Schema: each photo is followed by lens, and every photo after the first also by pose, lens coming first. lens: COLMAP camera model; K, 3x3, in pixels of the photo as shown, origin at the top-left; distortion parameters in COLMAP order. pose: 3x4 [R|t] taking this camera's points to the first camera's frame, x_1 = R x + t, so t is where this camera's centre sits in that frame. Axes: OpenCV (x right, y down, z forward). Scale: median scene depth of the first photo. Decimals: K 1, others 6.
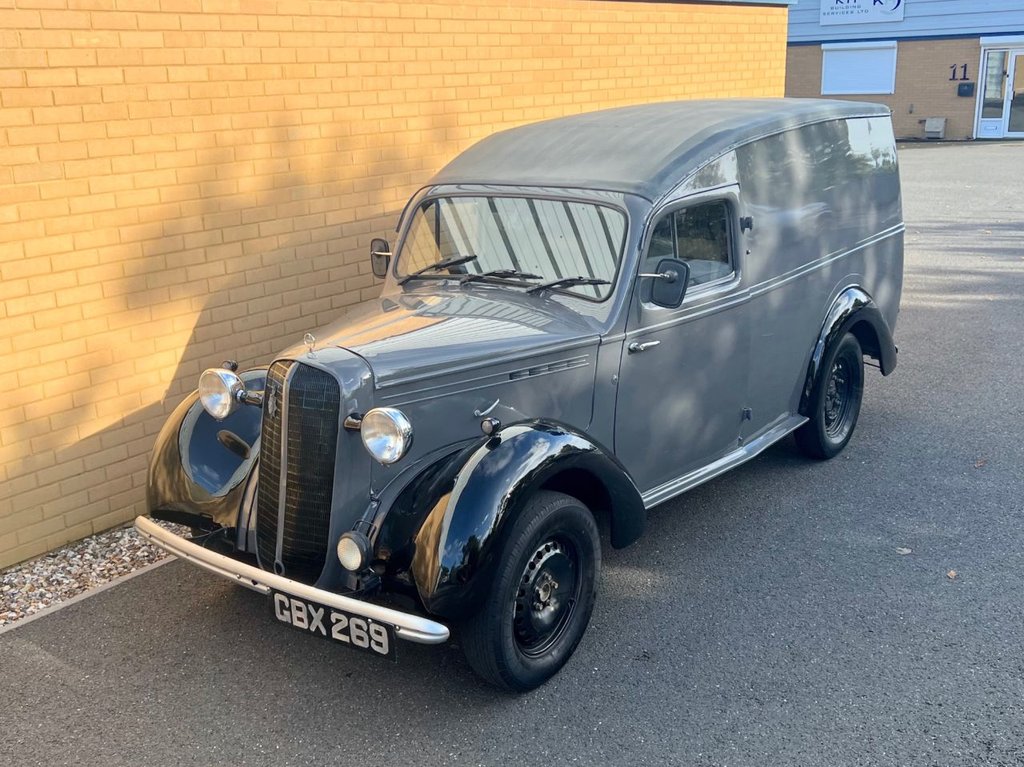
lens RADIAL K [[1050.1, 0, 492.5], [0, 1050.1, 383.1], [0, 0, 1]] dist [0.098764, -0.193300]
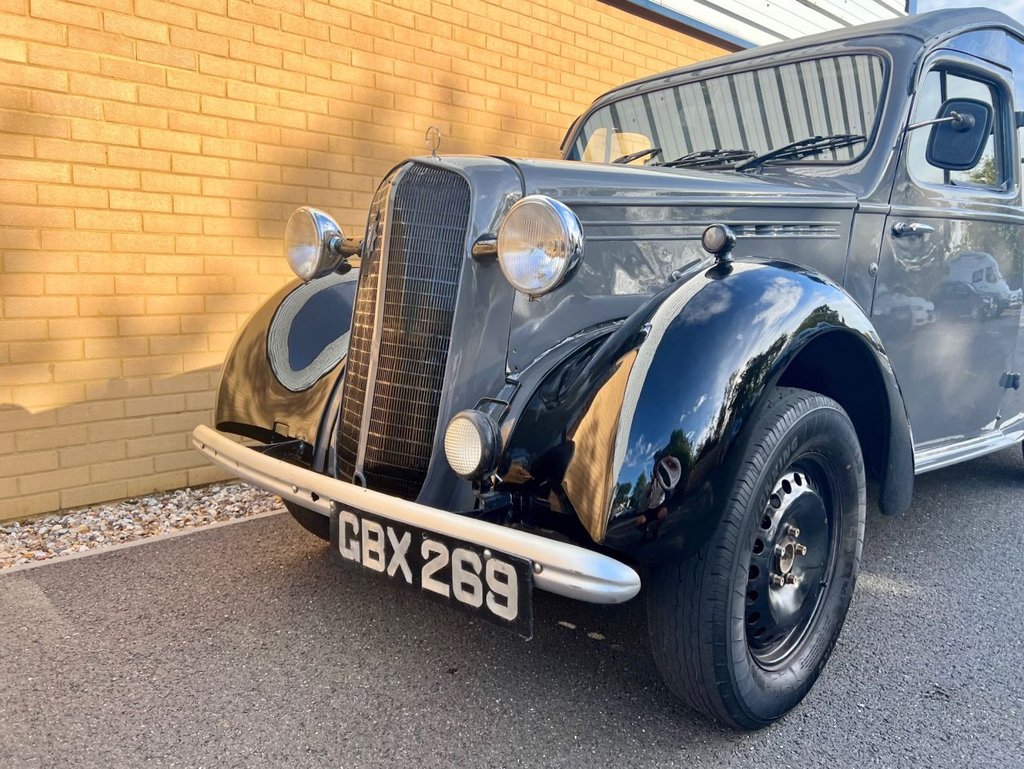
lens RADIAL K [[769.7, 0, 515.1], [0, 769.7, 371.8], [0, 0, 1]] dist [0.043481, -0.041657]
pose [[0.990489, 0.054801, -0.126209, -0.051328], [-0.074309, 0.985042, -0.155466, 0.173547], [0.115801, 0.163366, 0.979746, 0.536599]]
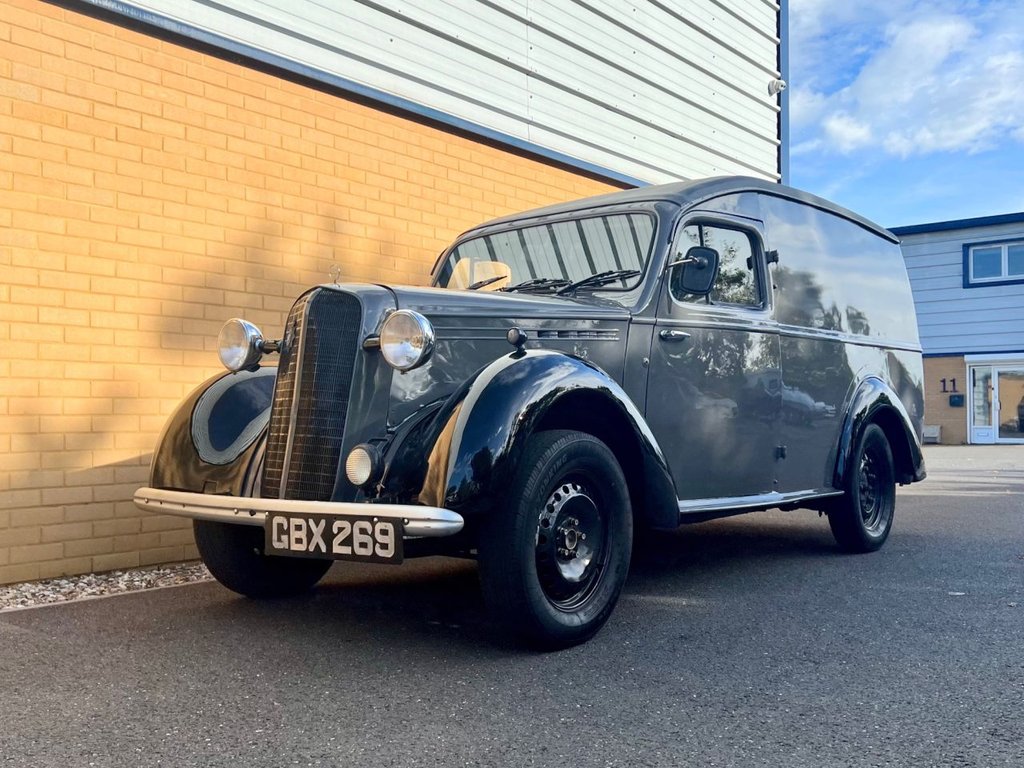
lens RADIAL K [[975.8, 0, 524.6], [0, 975.8, 404.8], [0, 0, 1]] dist [0.118910, -0.243044]
pose [[0.999646, 0.026185, -0.004688, 0.010433], [-0.026408, 0.955648, -0.293324, 0.333558], [-0.003200, 0.293344, 0.956002, 0.157009]]
